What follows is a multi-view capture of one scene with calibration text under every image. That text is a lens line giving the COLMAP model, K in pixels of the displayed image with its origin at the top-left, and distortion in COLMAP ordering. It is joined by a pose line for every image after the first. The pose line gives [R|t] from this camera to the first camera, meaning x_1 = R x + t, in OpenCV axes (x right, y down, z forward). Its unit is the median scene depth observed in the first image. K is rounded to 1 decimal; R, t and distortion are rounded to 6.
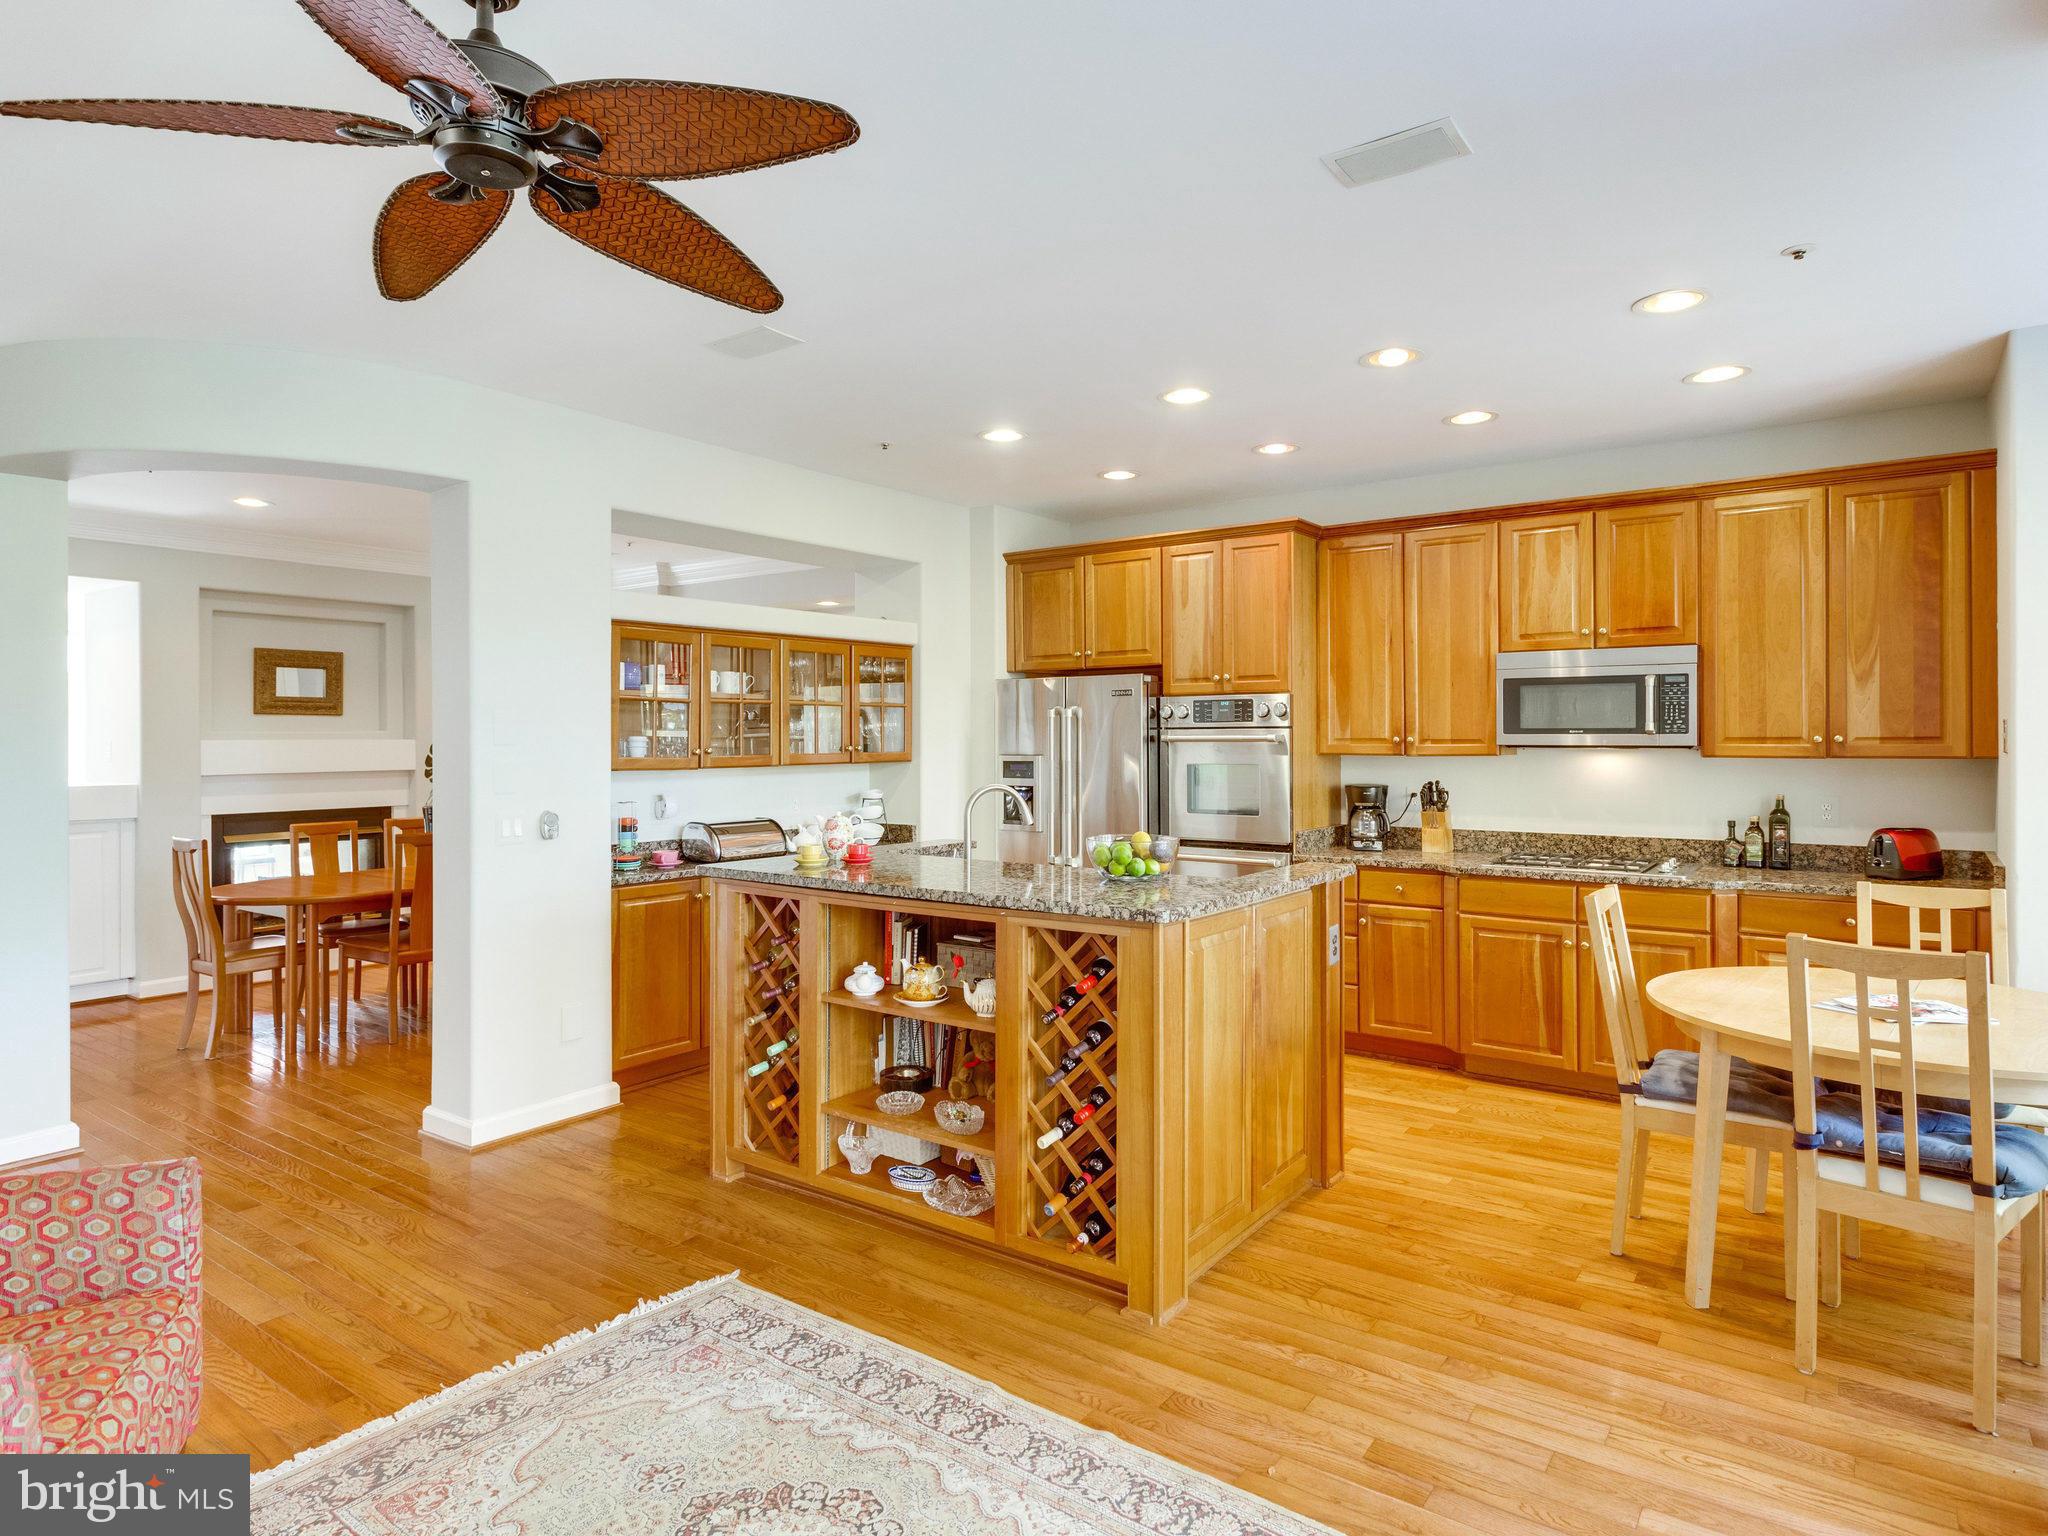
lens RADIAL K [[1115.3, 0, 1018.4], [0, 1115.3, 757.4], [0, 0, 1]] dist [0.005708, 0.000686]
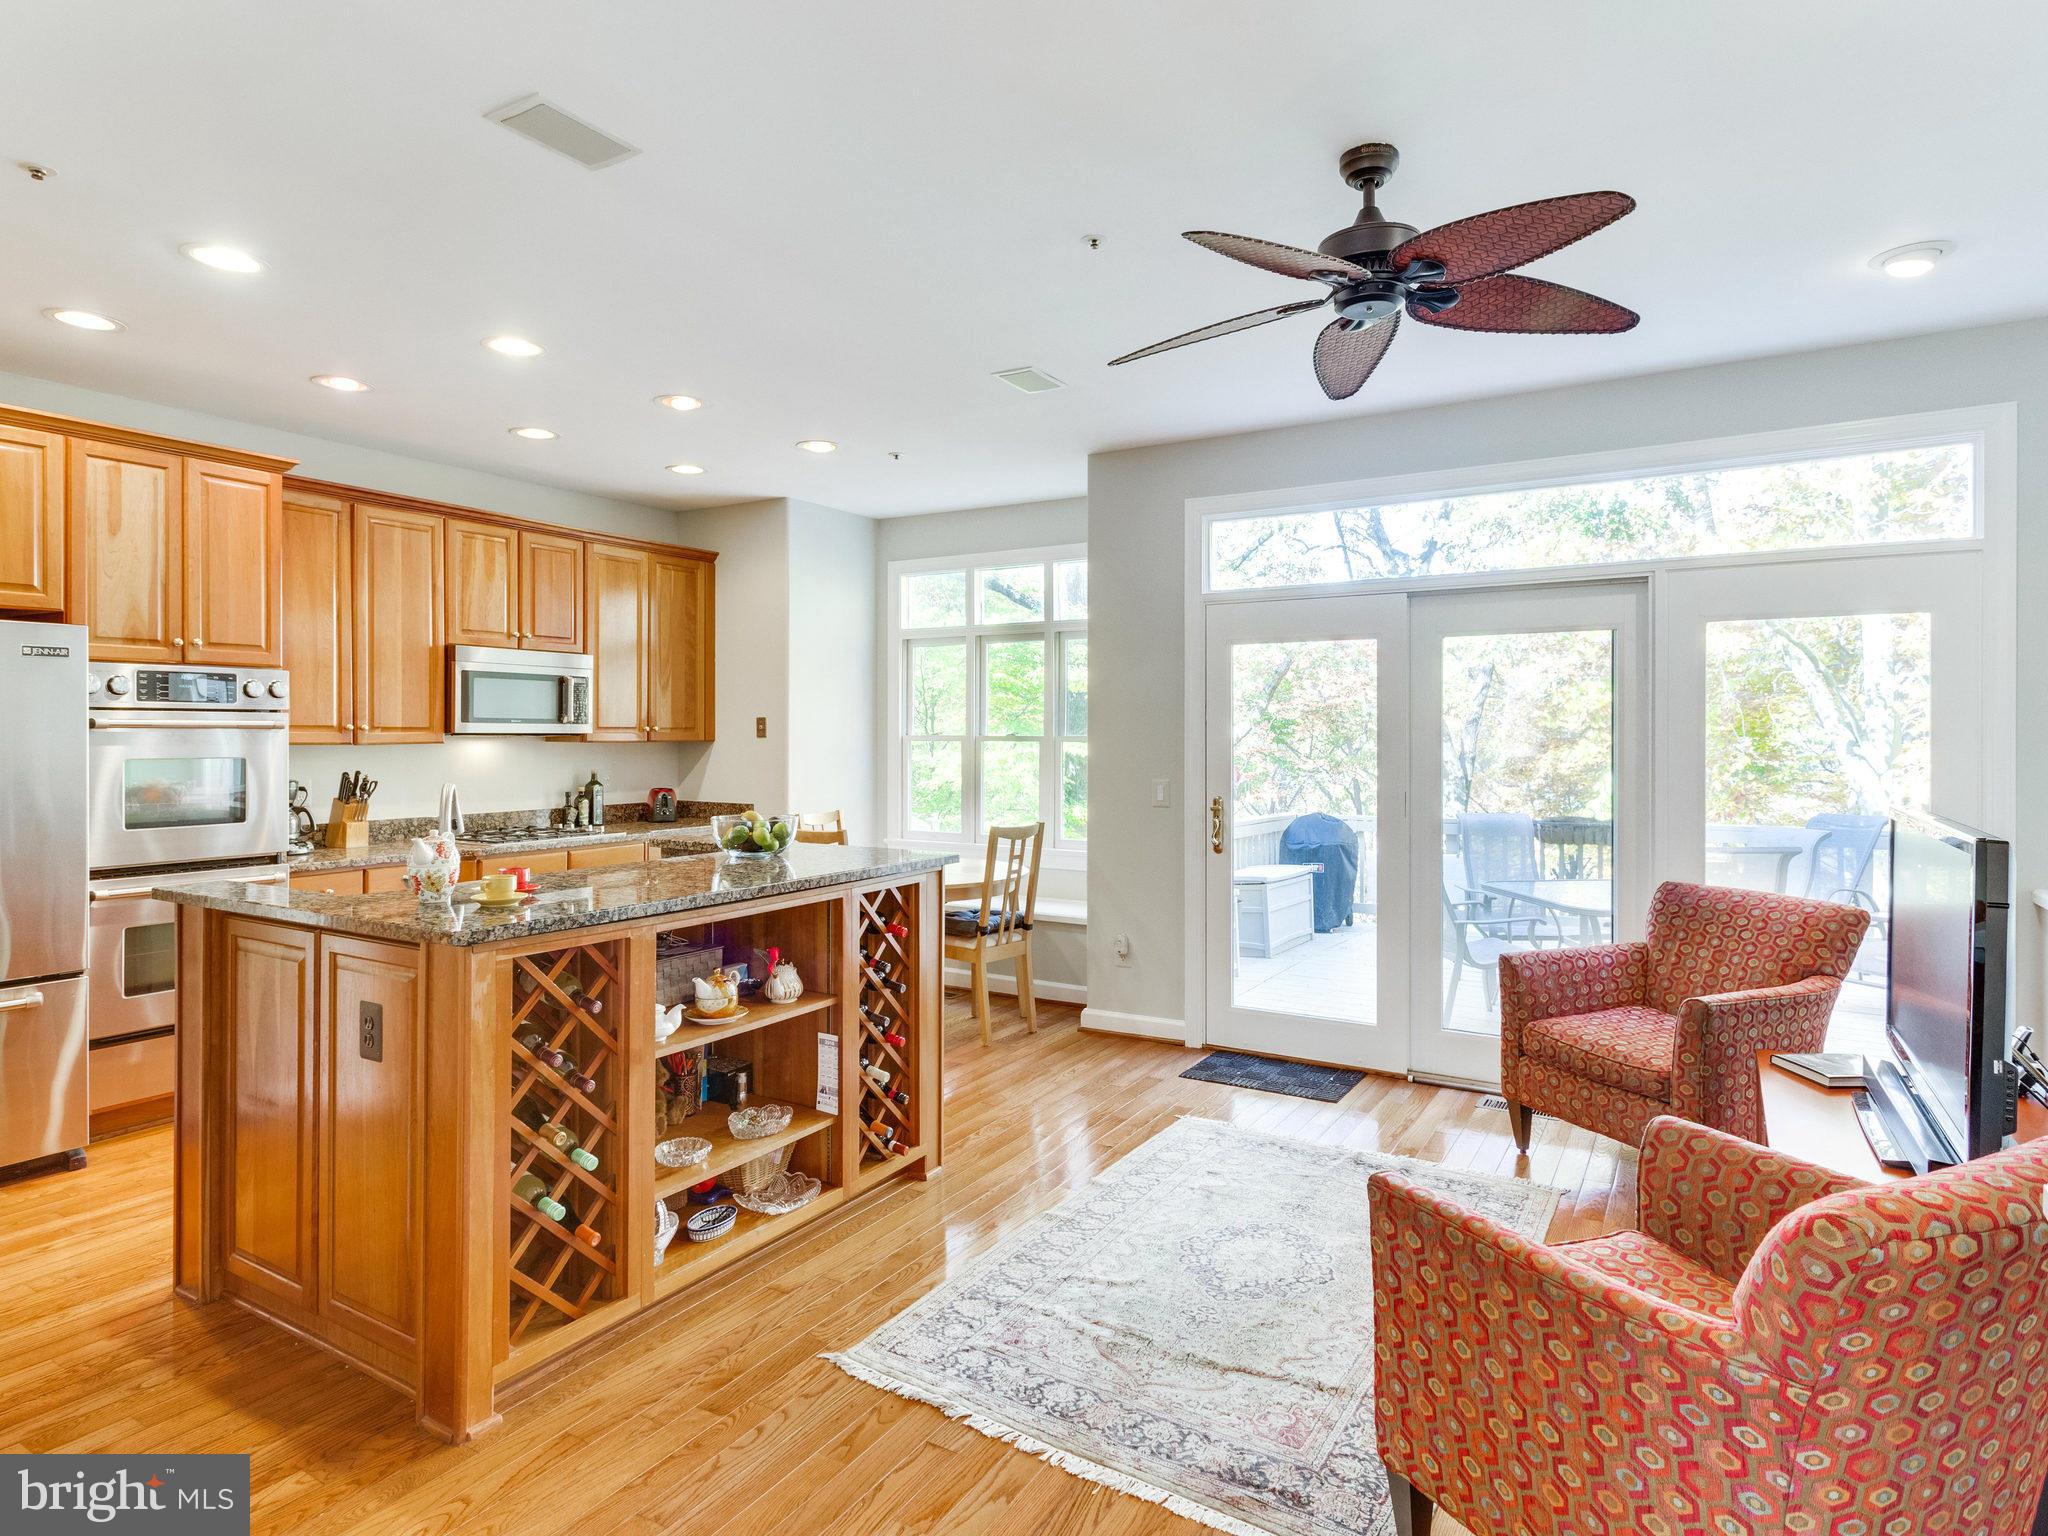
lens RADIAL K [[1115.3, 0, 1018.4], [0, 1115.3, 757.4], [0, 0, 1]] dist [0.005708, 0.000686]
pose [[-0.049827, -0.020271, 0.998552, -0.732771], [0.015774, 0.999653, 0.021081, -0.002126], [-0.998633, 0.016801, -0.049490, 0.599187]]
